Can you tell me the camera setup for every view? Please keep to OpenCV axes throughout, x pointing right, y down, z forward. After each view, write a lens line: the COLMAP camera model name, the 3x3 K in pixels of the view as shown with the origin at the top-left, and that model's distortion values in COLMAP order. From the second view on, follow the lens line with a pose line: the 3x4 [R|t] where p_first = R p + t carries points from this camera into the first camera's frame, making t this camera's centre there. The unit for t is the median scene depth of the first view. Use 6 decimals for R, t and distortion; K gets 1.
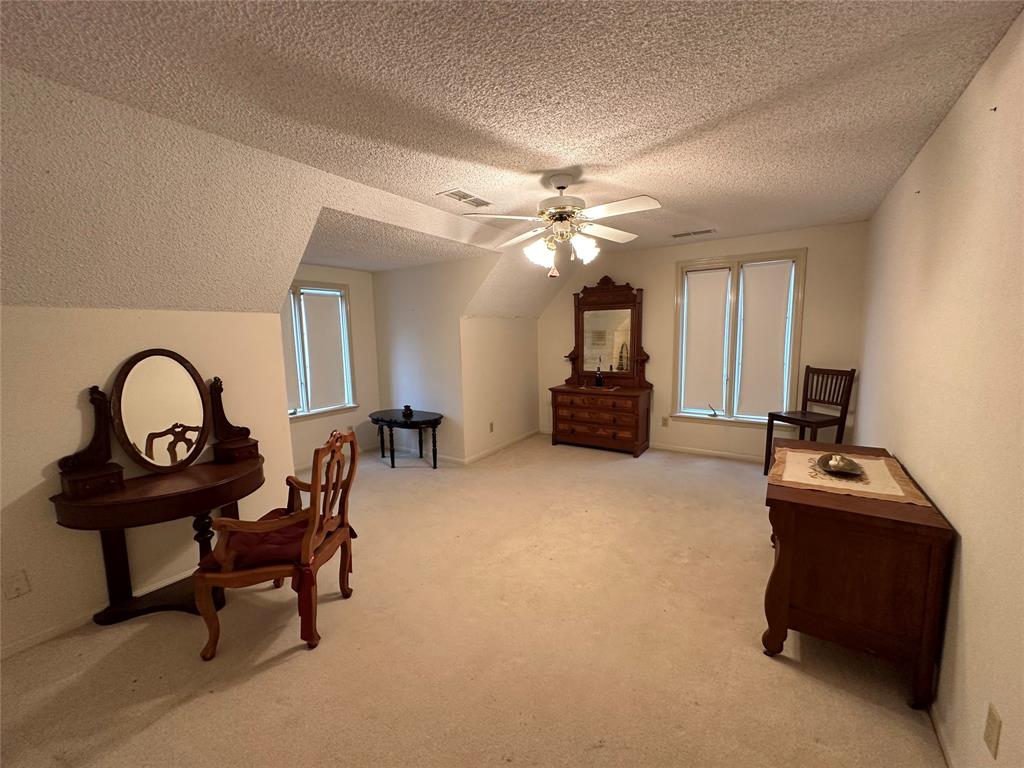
lens RADIAL K [[409.0, 0, 512.0], [0, 409.0, 384.0], [0, 0, 1]] dist [-0.000168, -0.000044]
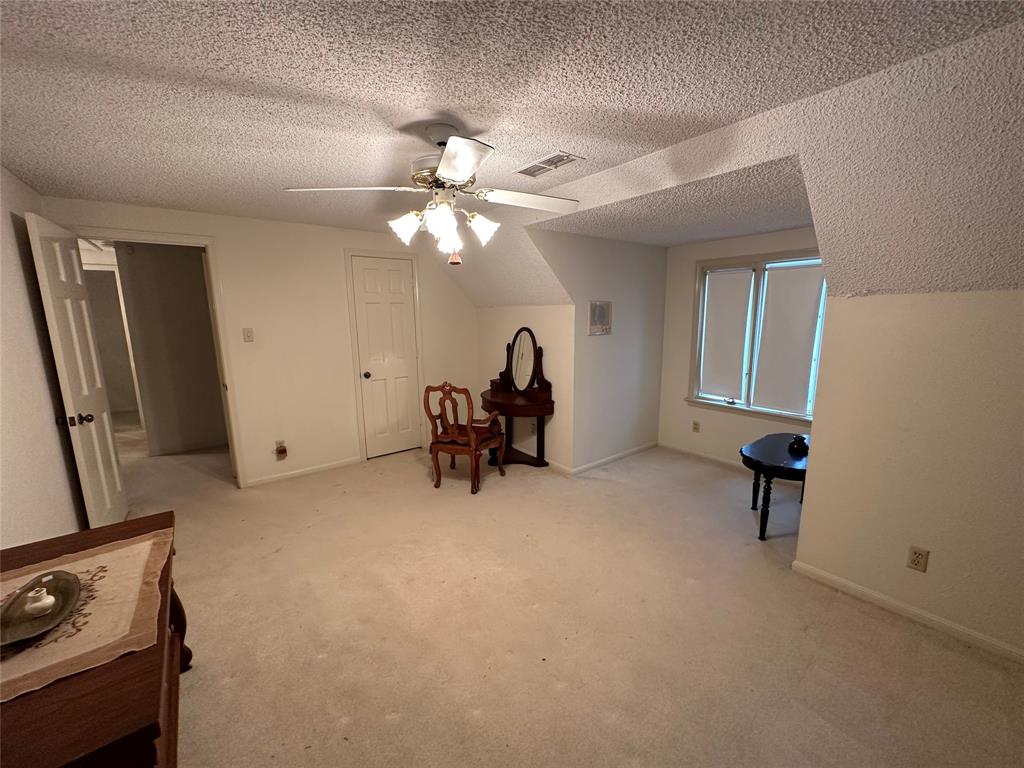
lens RADIAL K [[409.0, 0, 512.0], [0, 409.0, 384.0], [0, 0, 1]] dist [-0.000168, -0.000044]
pose [[-0.317261, 0.186942, -0.929730, 0.850406], [-0.103026, 0.967781, 0.229749, -0.232770], [0.942725, 0.168677, -0.287779, 1.390206]]
